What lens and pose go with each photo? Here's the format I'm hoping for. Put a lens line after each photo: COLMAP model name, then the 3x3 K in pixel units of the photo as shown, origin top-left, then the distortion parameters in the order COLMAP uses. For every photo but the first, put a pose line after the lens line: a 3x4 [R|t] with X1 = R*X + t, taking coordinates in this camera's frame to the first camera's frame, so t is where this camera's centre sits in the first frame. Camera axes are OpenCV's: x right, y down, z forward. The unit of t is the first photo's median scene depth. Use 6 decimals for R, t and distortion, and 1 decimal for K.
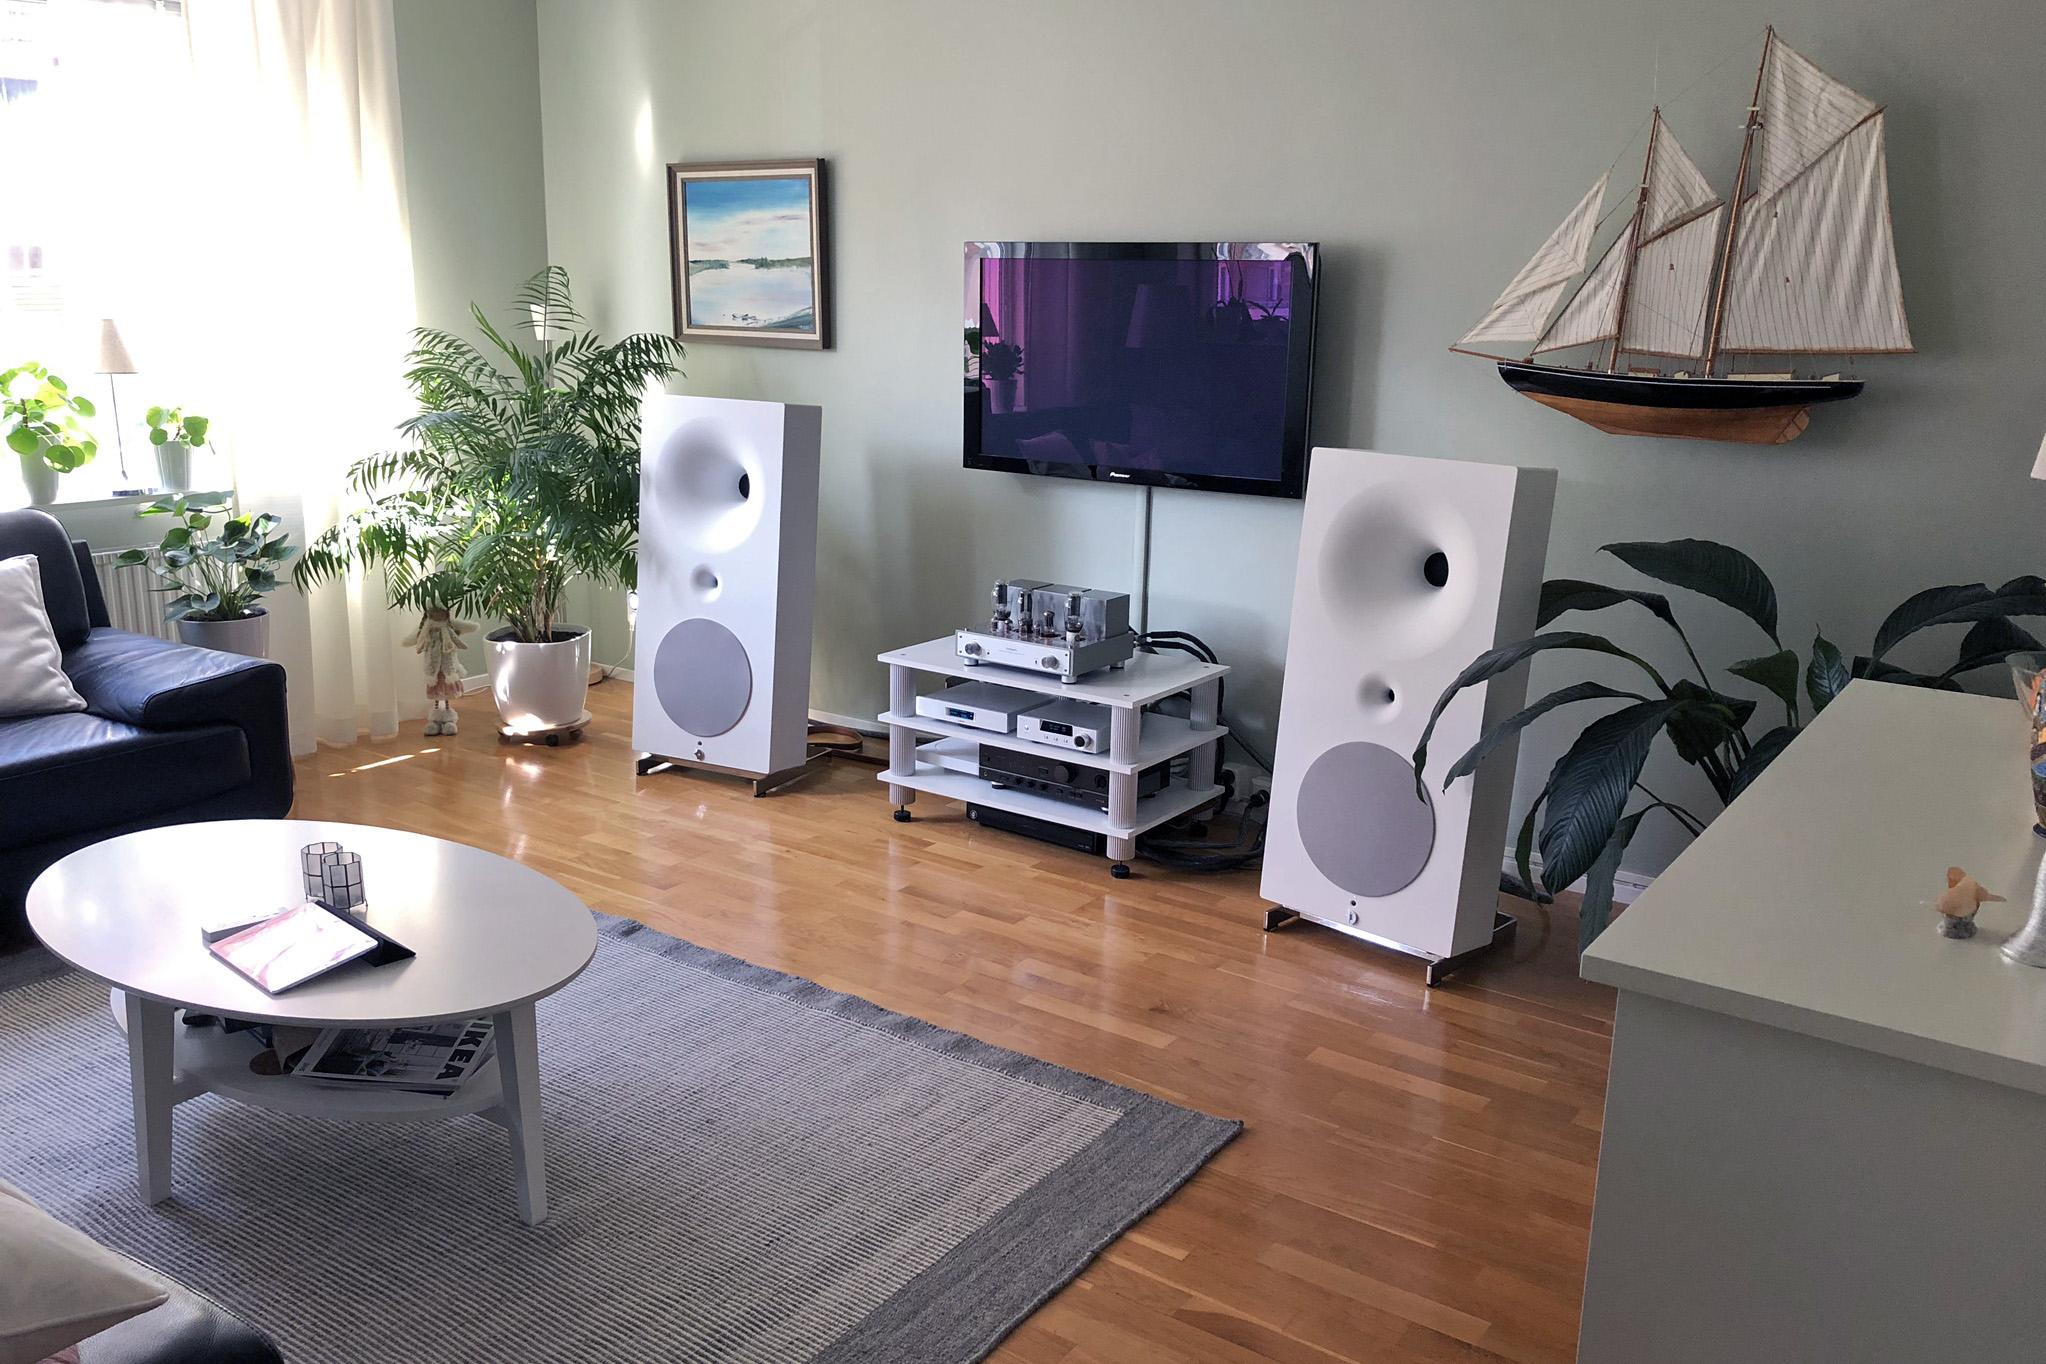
lens RADIAL K [[1640.1, 0, 1022.1], [0, 1640.1, 711.1], [0, 0, 1]] dist [0.002865, -0.004276]
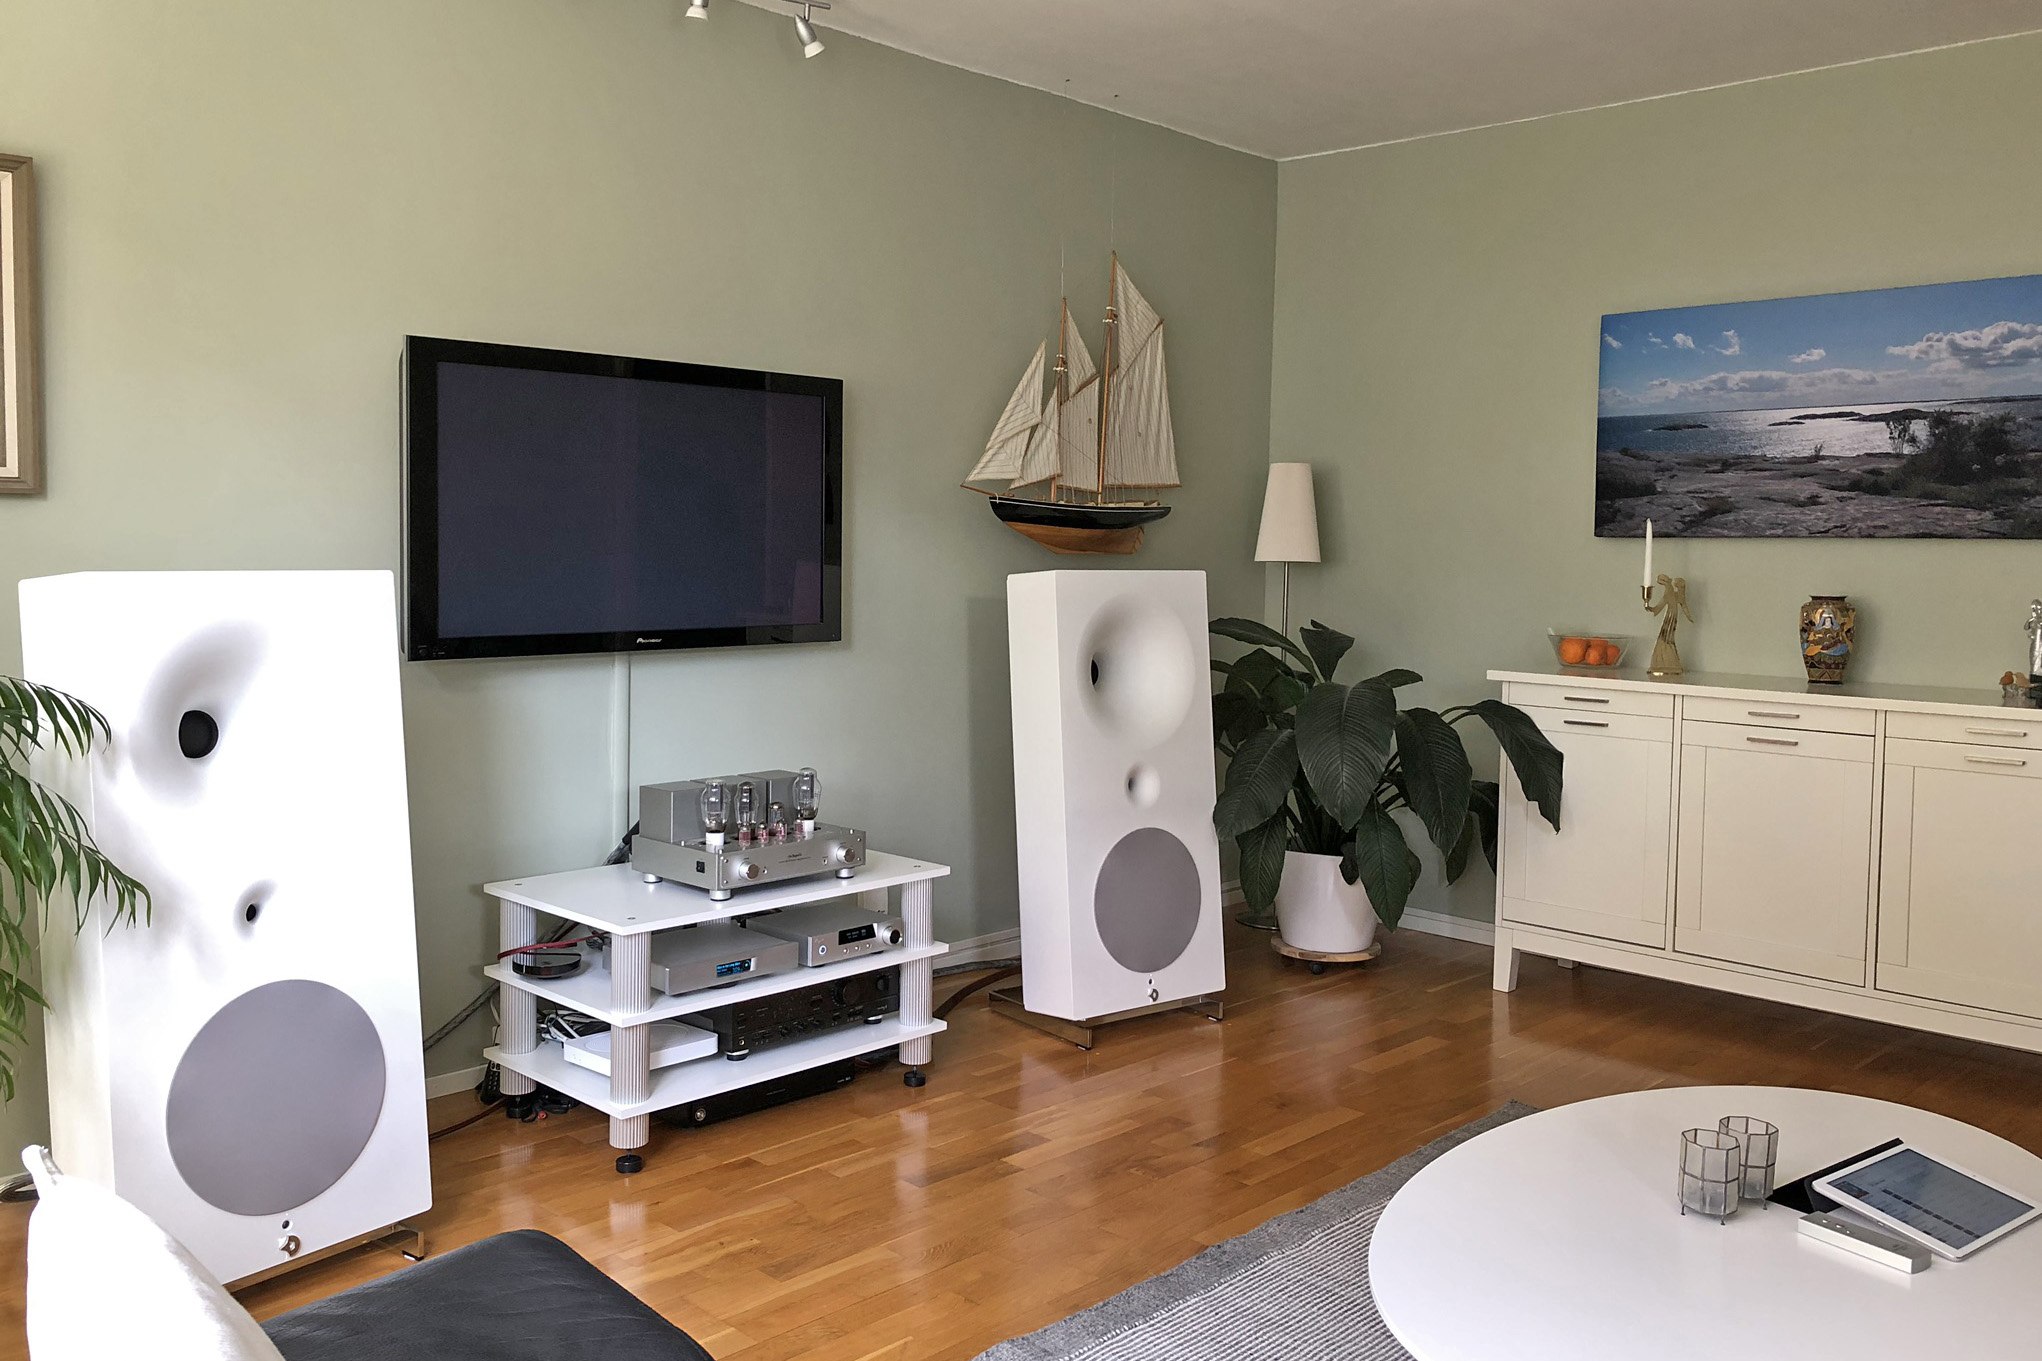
lens RADIAL K [[1666.9, 0, 1020.2], [0, 1666.9, 627.2], [0, 0, 1]] dist [0.094058, -0.205009]
pose [[0.158180, -0.070222, 0.984910, -0.773492], [0.240670, 0.970127, 0.030515, -0.143520], [-0.957631, 0.232211, 0.170355, 0.742806]]
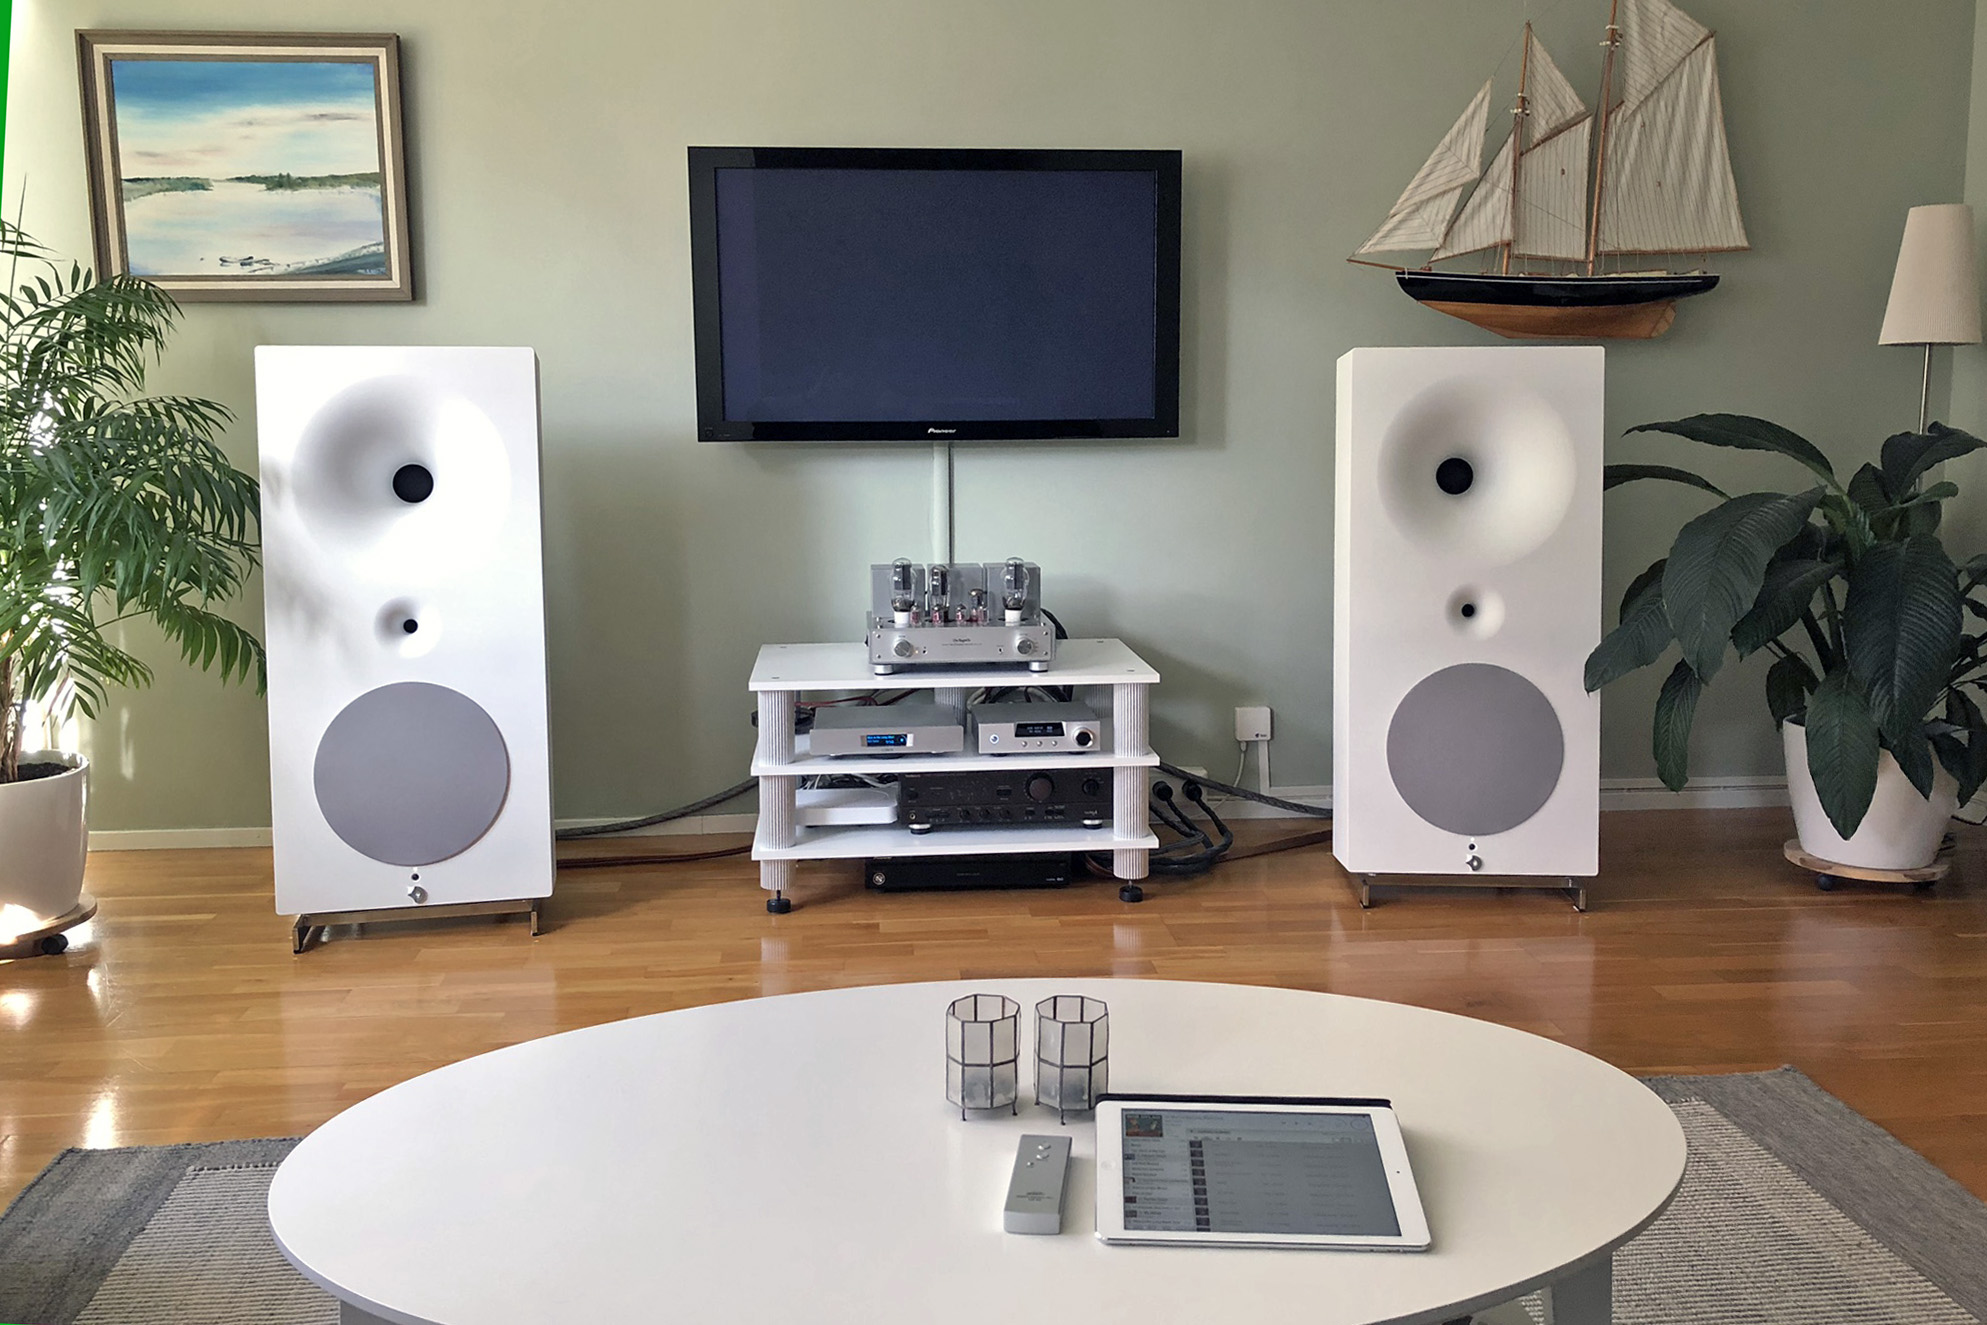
lens RADIAL K [[1671.6, 0, 997.2], [0, 1671.6, 613.9], [0, 0, 1]] dist [0.005450, 0.005171]
pose [[0.762748, -0.105926, 0.637962, -0.496879], [0.184957, 0.981019, -0.058248, -0.001055], [-0.619682, 0.162424, 0.767862, 0.389166]]
